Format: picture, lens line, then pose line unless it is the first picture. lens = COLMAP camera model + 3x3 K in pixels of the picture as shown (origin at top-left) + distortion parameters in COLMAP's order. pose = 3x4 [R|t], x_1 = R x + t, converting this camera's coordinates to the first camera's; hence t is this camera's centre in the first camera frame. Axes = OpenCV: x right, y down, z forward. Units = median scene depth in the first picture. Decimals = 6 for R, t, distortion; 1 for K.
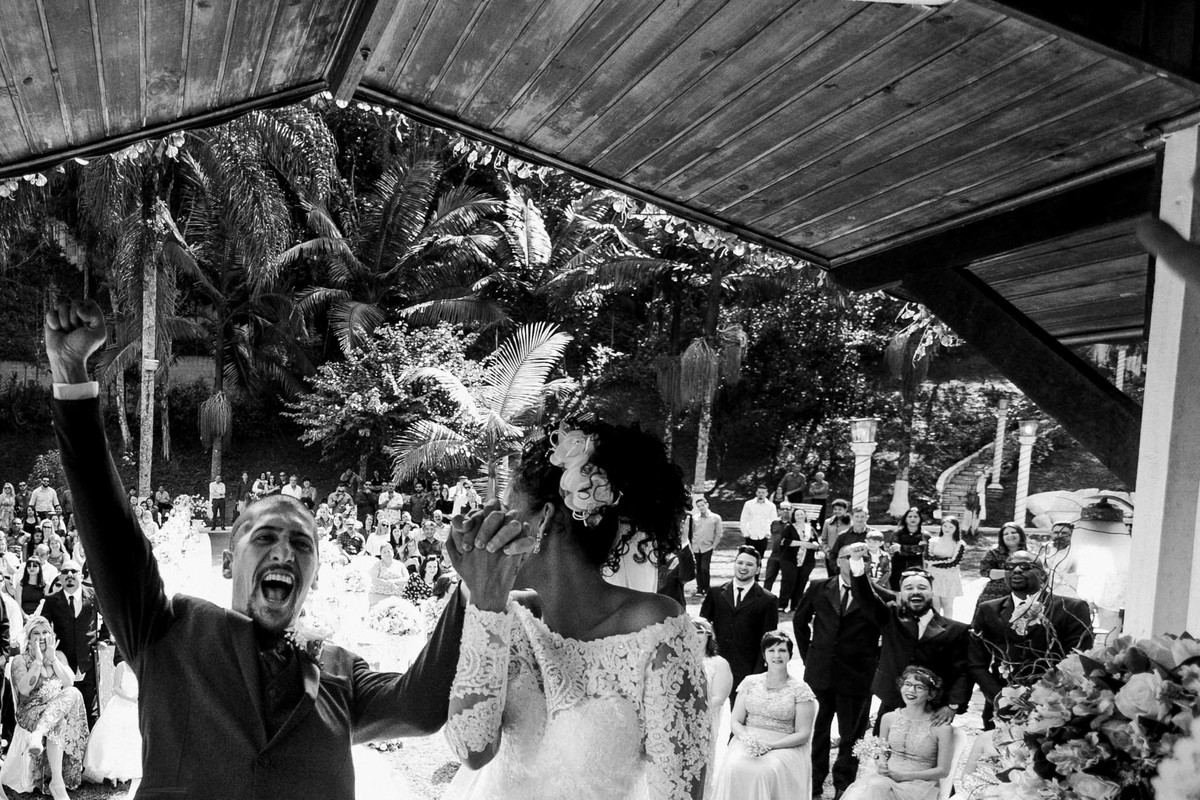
lens RADIAL K [[928.5, 0, 284.1], [0, 928.5, 535.6], [0, 0, 1]] dist [0.004043, 0.001858]
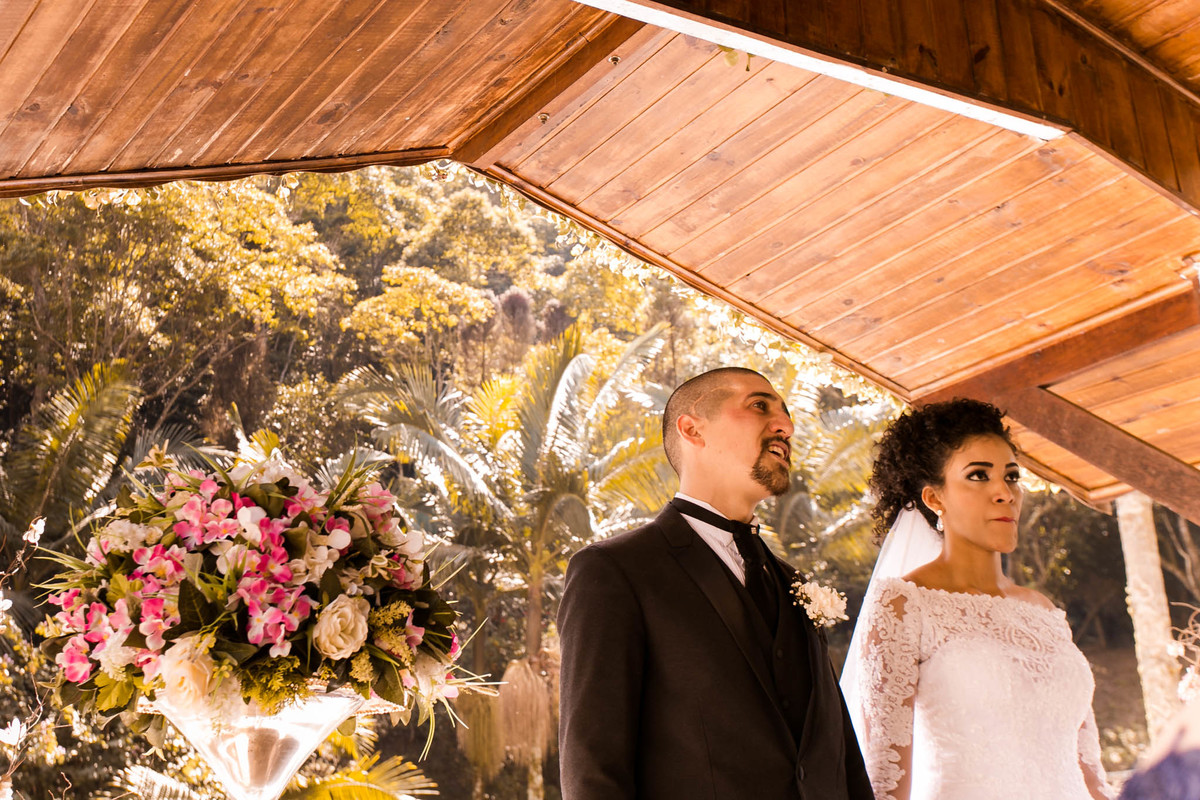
lens RADIAL K [[1515.9, 0, 473.0], [0, 1515.9, 328.6], [0, 0, 1]] dist [0.008745, 0.007426]
pose [[0.920155, 0.111466, 0.375354, -0.455974], [0.056103, 0.911201, -0.408125, 0.276456], [-0.387514, 0.396596, 0.832192, -0.183511]]
